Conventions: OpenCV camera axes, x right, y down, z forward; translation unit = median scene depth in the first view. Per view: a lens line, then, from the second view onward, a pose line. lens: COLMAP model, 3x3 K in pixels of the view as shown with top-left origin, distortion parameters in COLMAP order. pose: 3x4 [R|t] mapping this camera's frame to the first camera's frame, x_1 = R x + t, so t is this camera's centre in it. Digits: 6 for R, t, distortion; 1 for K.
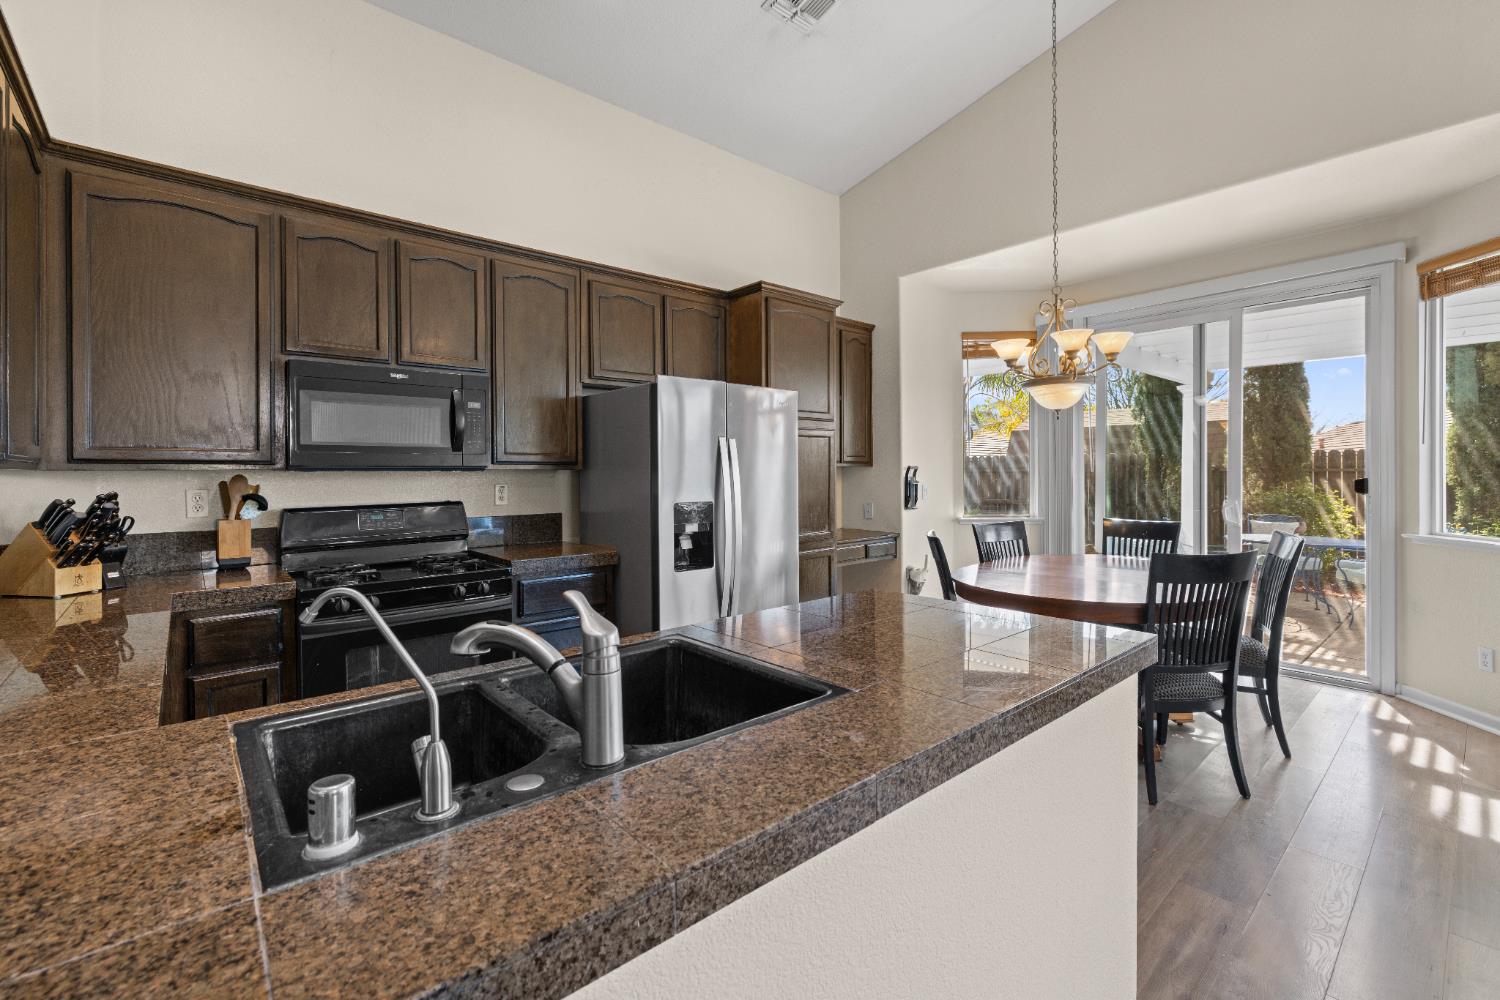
lens RADIAL K [[648.1, 0, 756.8], [0, 648.1, 472.9], [0, 0, 1]] dist [0.001091, -0.001148]
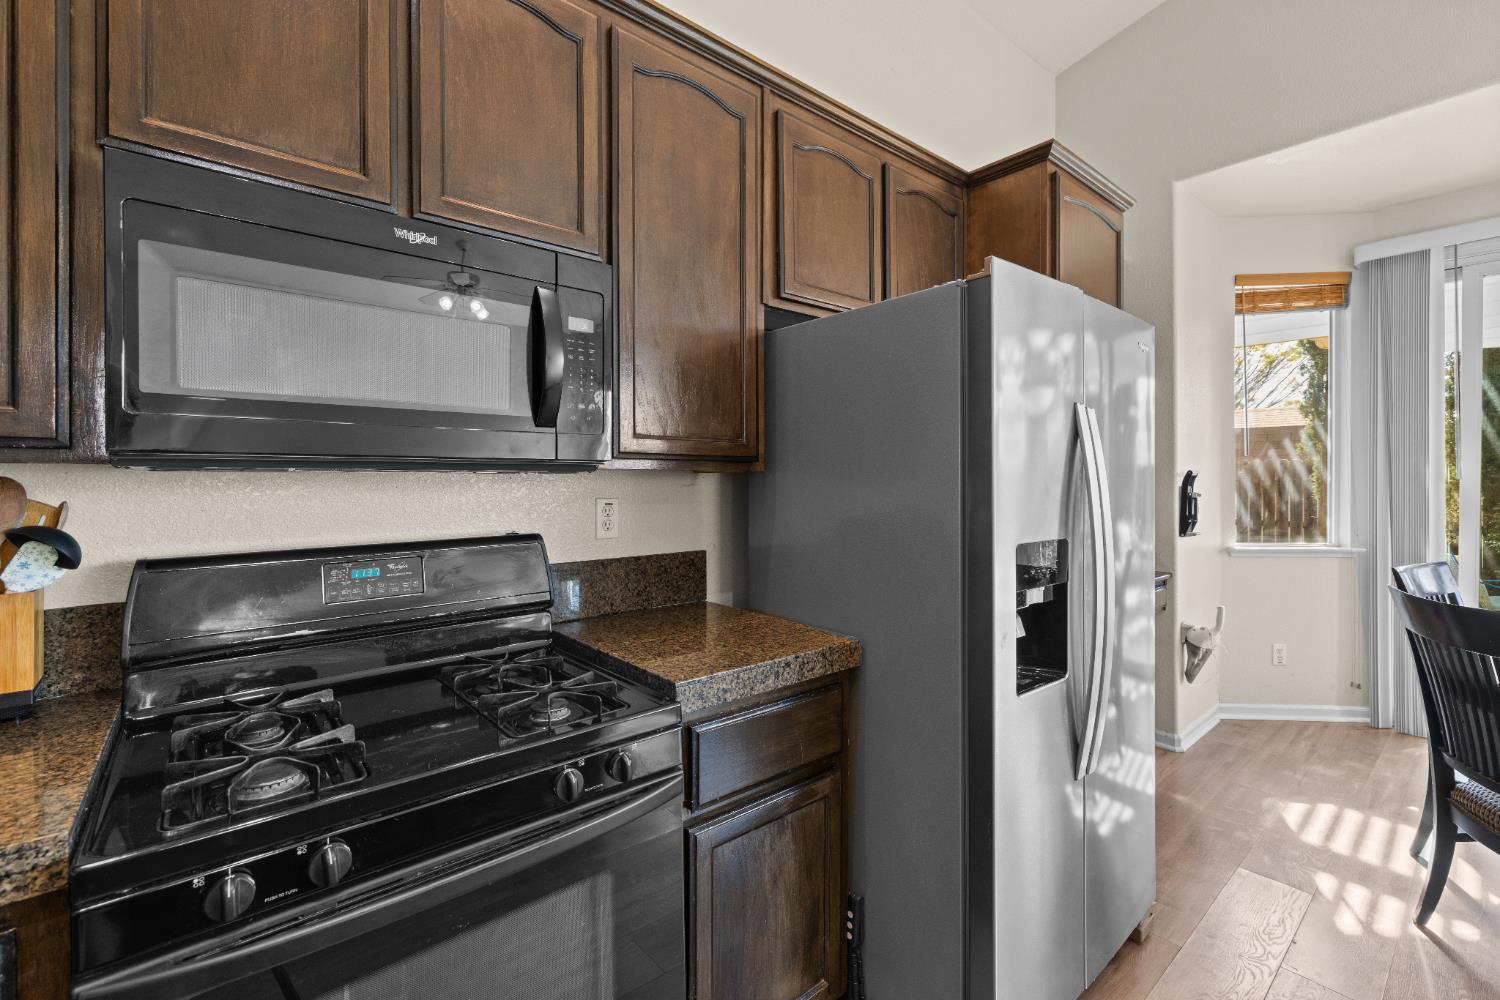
lens RADIAL K [[648.1, 0, 763.6], [0, 648.1, 479.3], [0, 0, 1]] dist [0.001091, -0.001148]
pose [[0.999893, 0.004763, -0.013844, -0.259278], [-0.004793, 0.999986, -0.002065, 0.002290], [0.013834, 0.002131, 0.999902, 0.472787]]
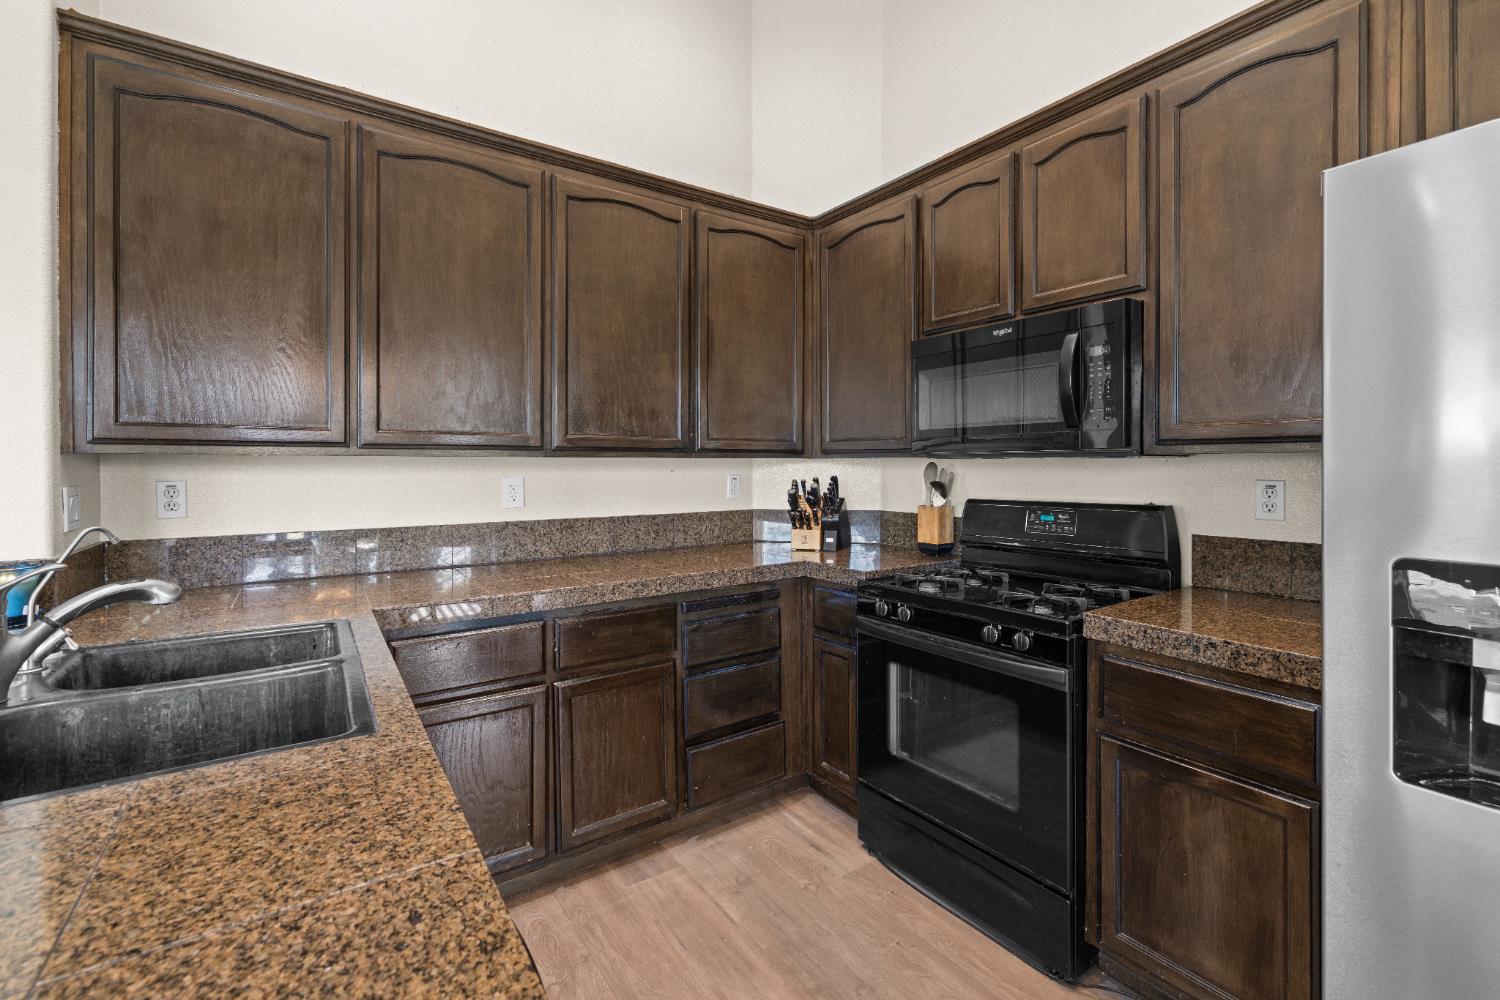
lens RADIAL K [[648.1, 0, 751.4], [0, 648.1, 468.5], [0, 0, 1]] dist [0.001091, -0.001148]
pose [[-0.119409, 0.011817, -0.992775, 0.187961], [0.001193, 0.999930, 0.011758, 0.000311], [0.992844, 0.000220, -0.119415, 0.636372]]
